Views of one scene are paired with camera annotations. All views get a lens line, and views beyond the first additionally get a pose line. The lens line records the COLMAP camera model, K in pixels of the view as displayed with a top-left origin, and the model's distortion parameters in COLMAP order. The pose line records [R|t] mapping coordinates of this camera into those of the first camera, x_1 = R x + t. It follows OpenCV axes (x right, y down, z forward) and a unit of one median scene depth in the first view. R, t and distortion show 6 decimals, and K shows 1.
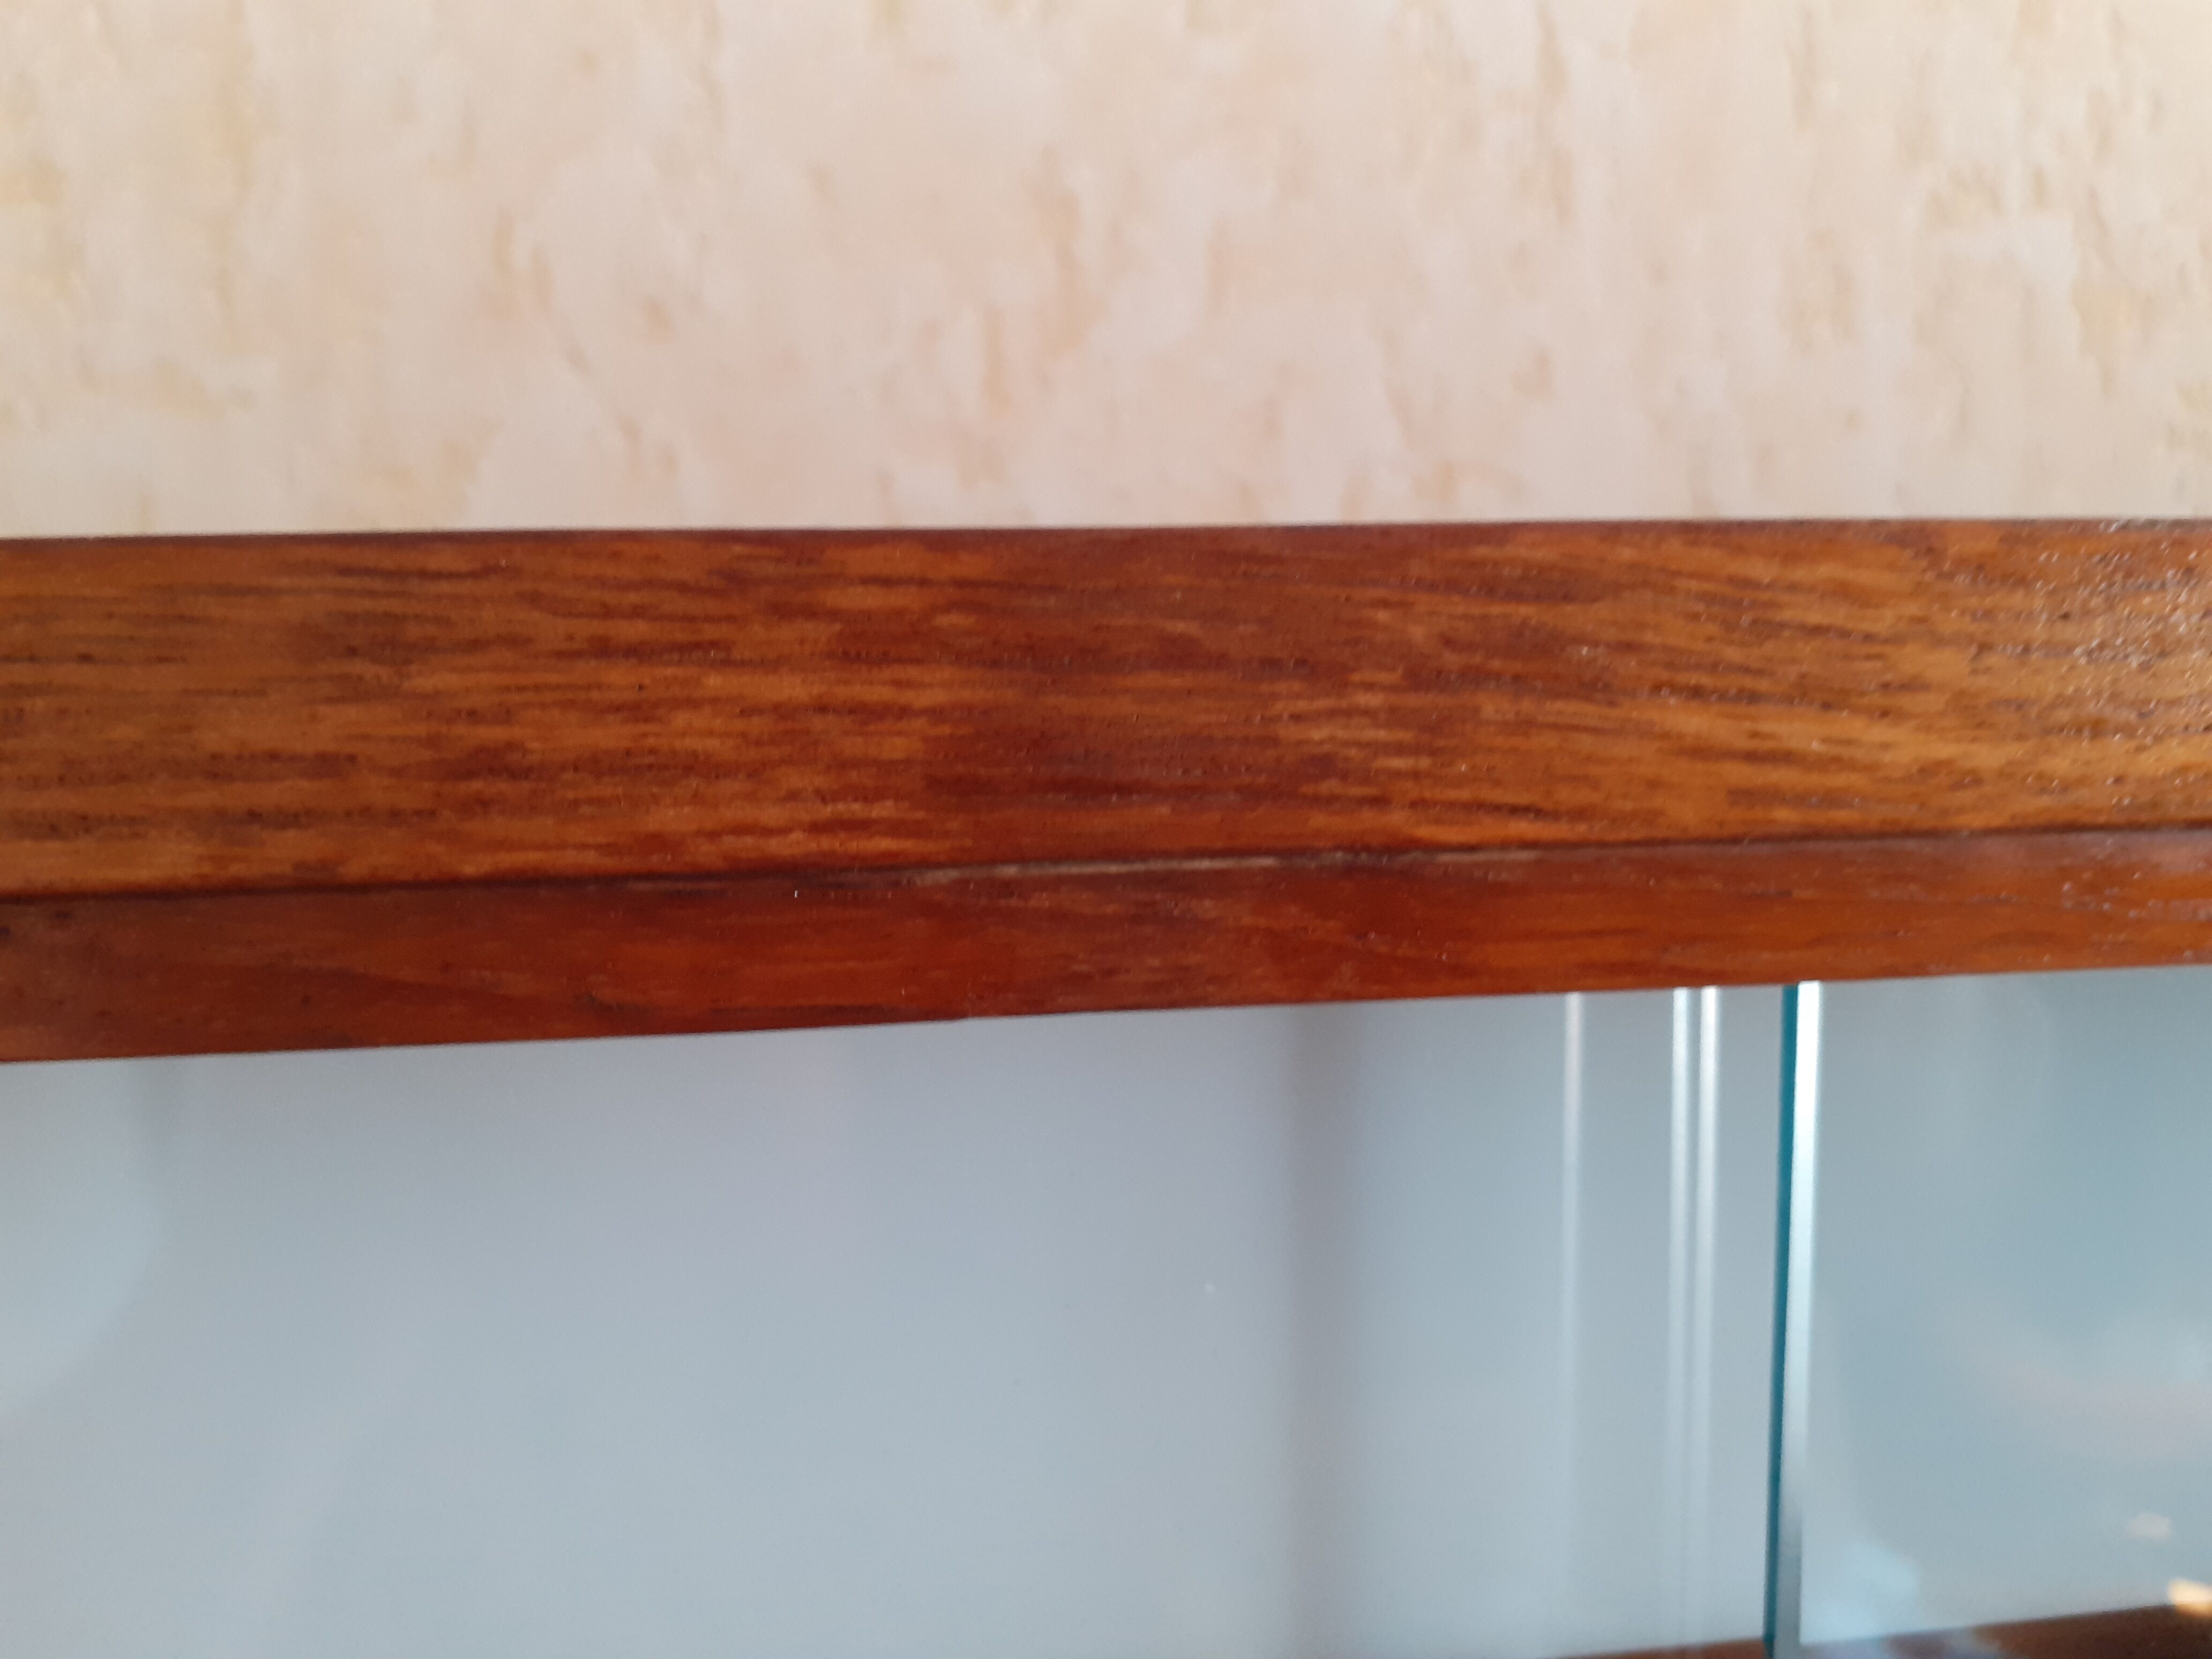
lens RADIAL K [[1832.4, 0, 1107.3], [0, 1832.4, 829.9], [0, 0, 1]] dist [-0.005485, -0.012985]
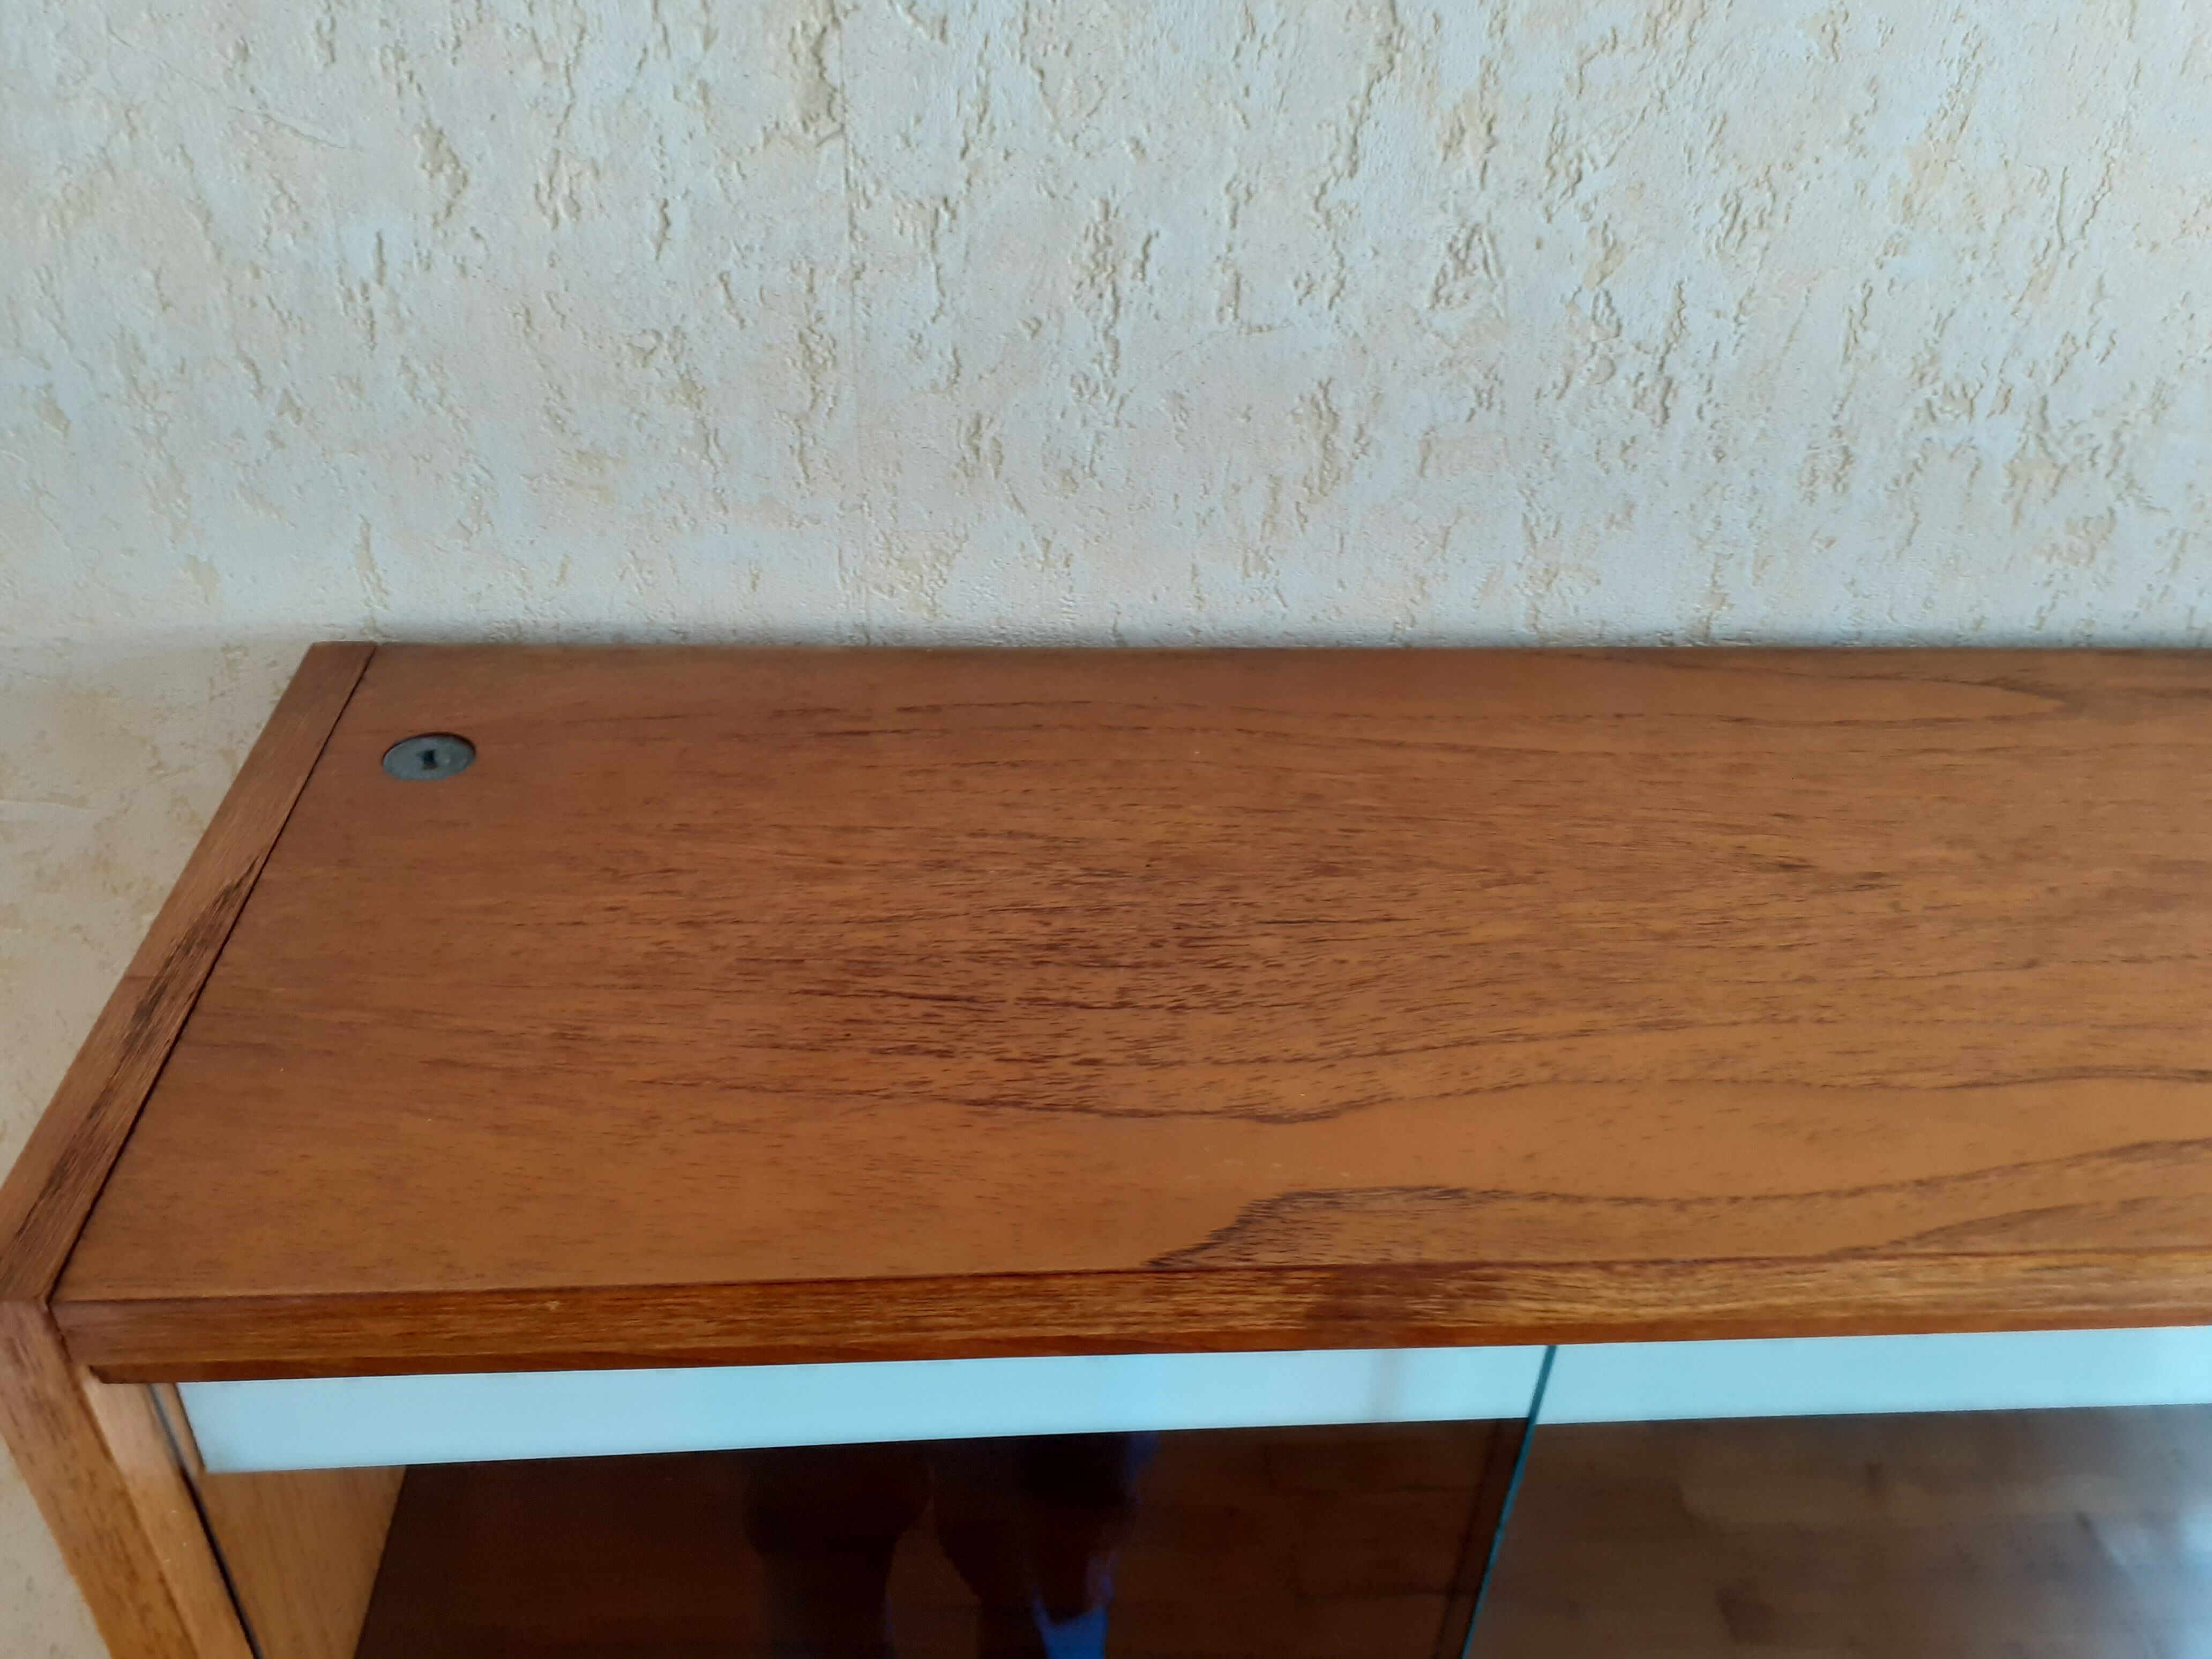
lens RADIAL K [[1757.9, 0, 1095.0], [0, 1757.9, 822.6], [0, 0, 1]] dist [0.013545, -0.014442]
pose [[0.995167, 0.094518, -0.026642, -0.154424], [-0.070666, 0.877657, 0.474051, -0.755440], [0.068189, -0.469877, 0.880094, -0.488580]]
